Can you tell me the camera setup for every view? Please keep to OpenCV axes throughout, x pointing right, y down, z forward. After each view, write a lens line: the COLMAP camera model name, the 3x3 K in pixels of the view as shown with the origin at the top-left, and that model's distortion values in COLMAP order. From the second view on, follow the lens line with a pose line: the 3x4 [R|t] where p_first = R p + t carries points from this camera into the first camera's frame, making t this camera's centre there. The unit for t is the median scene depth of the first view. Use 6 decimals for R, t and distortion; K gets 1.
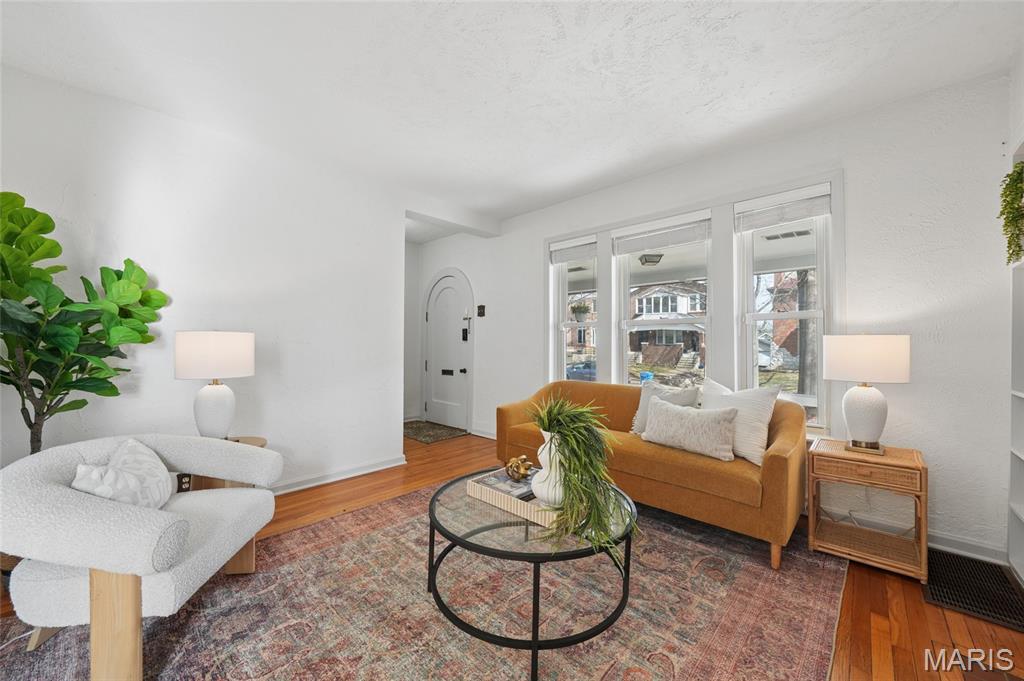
lens RADIAL K [[380.8, 0, 510.6], [0, 380.8, 337.2], [0, 0, 1]] dist [-0.012007, 0.000185]
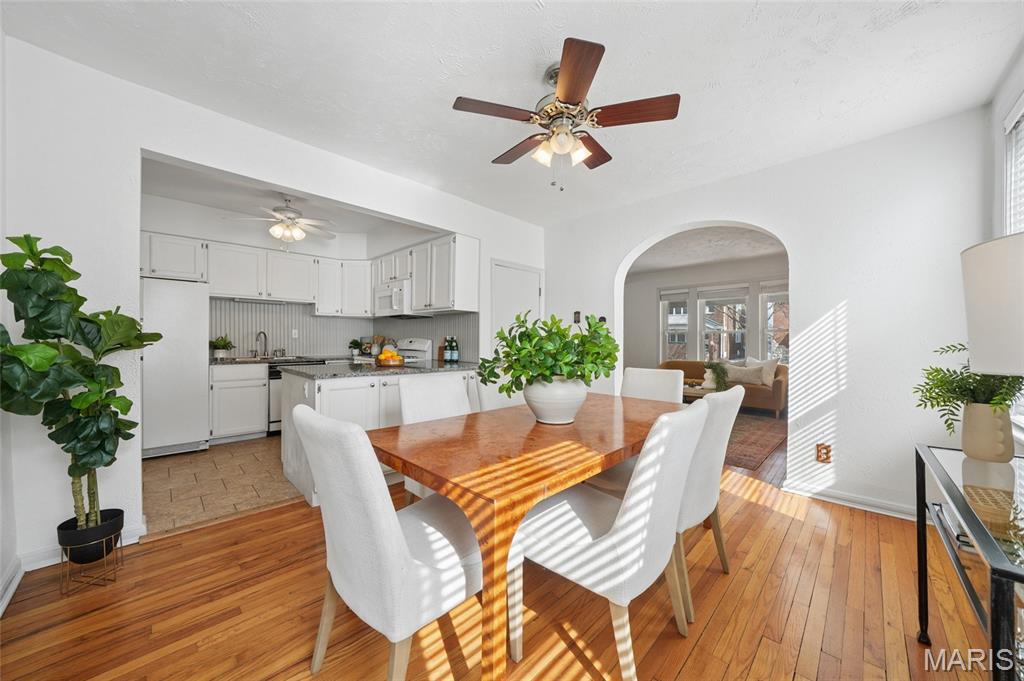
lens RADIAL K [[358.3, 0, 512.0], [0, 358.3, 340.5], [0, 0, 1]] dist [0.000188, 0.000007]
pose [[0.999713, -0.000368, -0.023955, -0.835974], [0.000735, 0.999882, 0.015314, -0.026891], [0.023947, -0.015328, 0.999596, -1.178298]]
